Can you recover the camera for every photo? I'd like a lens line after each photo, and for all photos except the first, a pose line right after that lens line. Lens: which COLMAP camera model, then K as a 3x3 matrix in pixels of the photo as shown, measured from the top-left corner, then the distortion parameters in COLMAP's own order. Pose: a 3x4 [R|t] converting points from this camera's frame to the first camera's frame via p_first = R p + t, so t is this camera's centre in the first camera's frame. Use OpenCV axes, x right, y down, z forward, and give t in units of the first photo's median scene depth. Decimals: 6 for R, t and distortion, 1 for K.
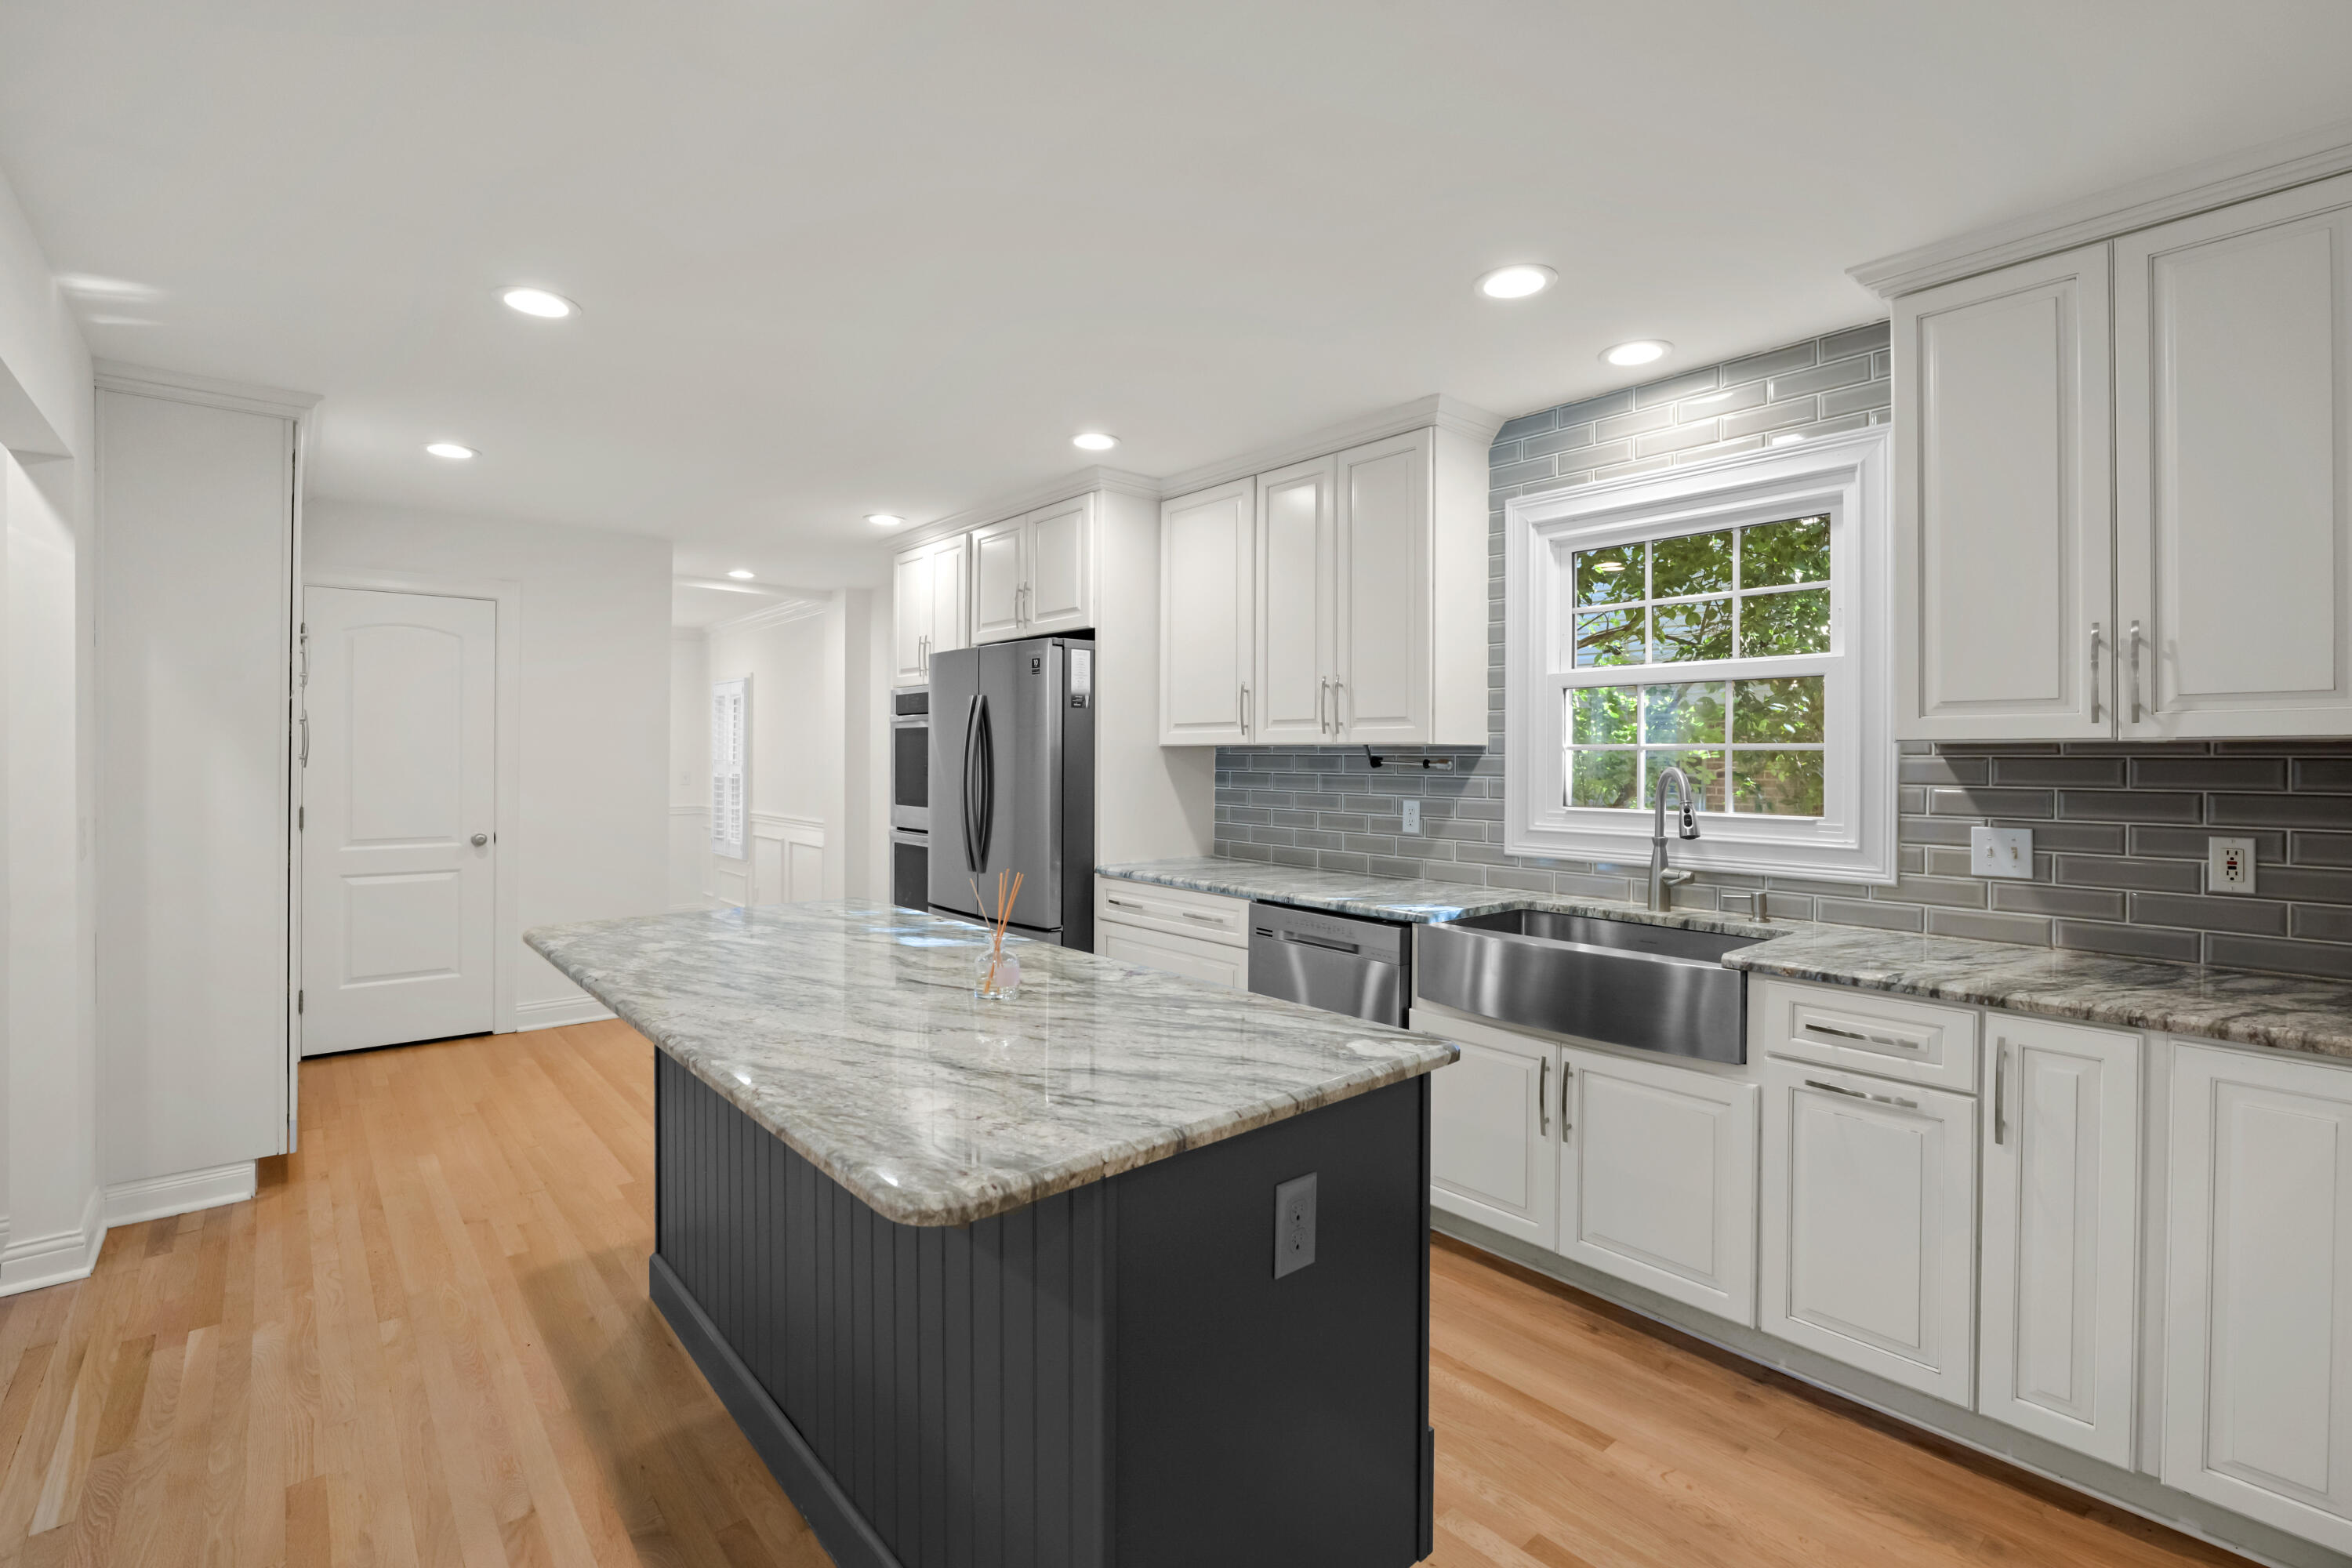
lens RADIAL K [[1085.9, 0, 1177.6], [0, 1085.9, 769.1], [0, 0, 1]] dist [-0.001428, -0.000028]
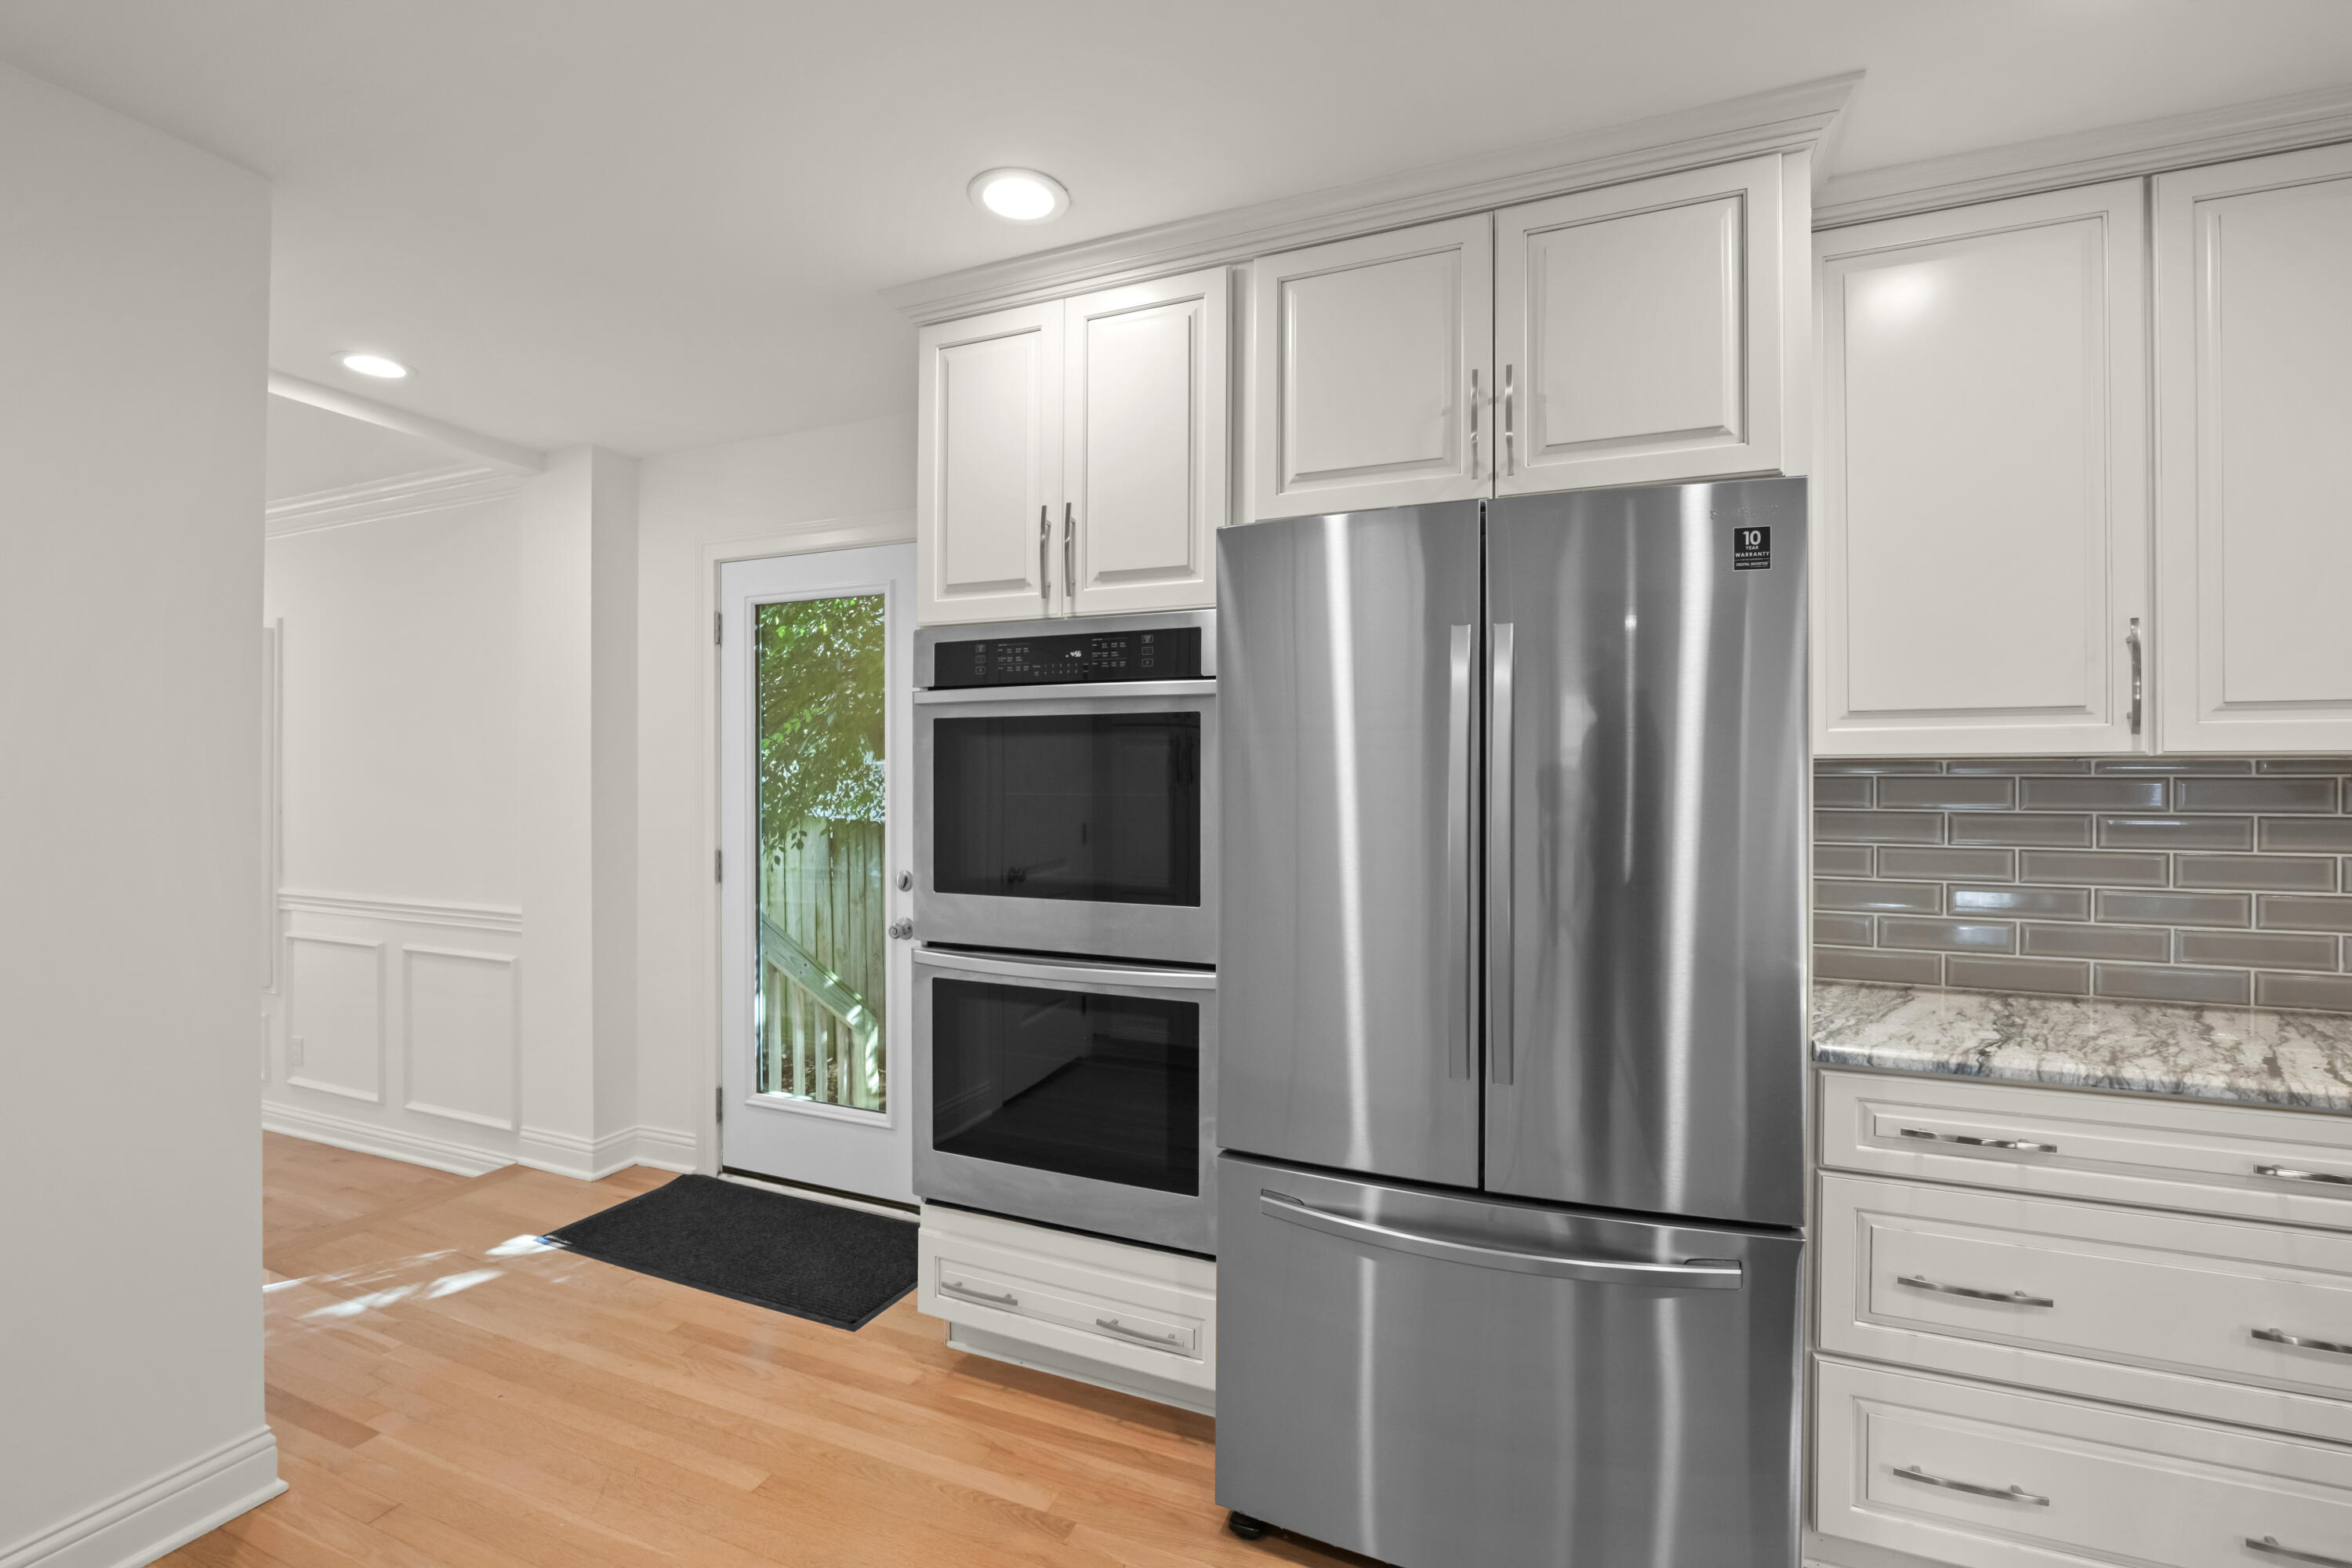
lens RADIAL K [[1085.9, 0, 1171.9], [0, 1085.9, 783.2], [0, 0, 1]] dist [-0.001428, -0.000028]
pose [[0.899579, -0.005116, 0.436728, -0.428835], [0.007949, 0.999958, -0.004660, -0.009406], [-0.436686, 0.007664, 0.899581, 0.656365]]
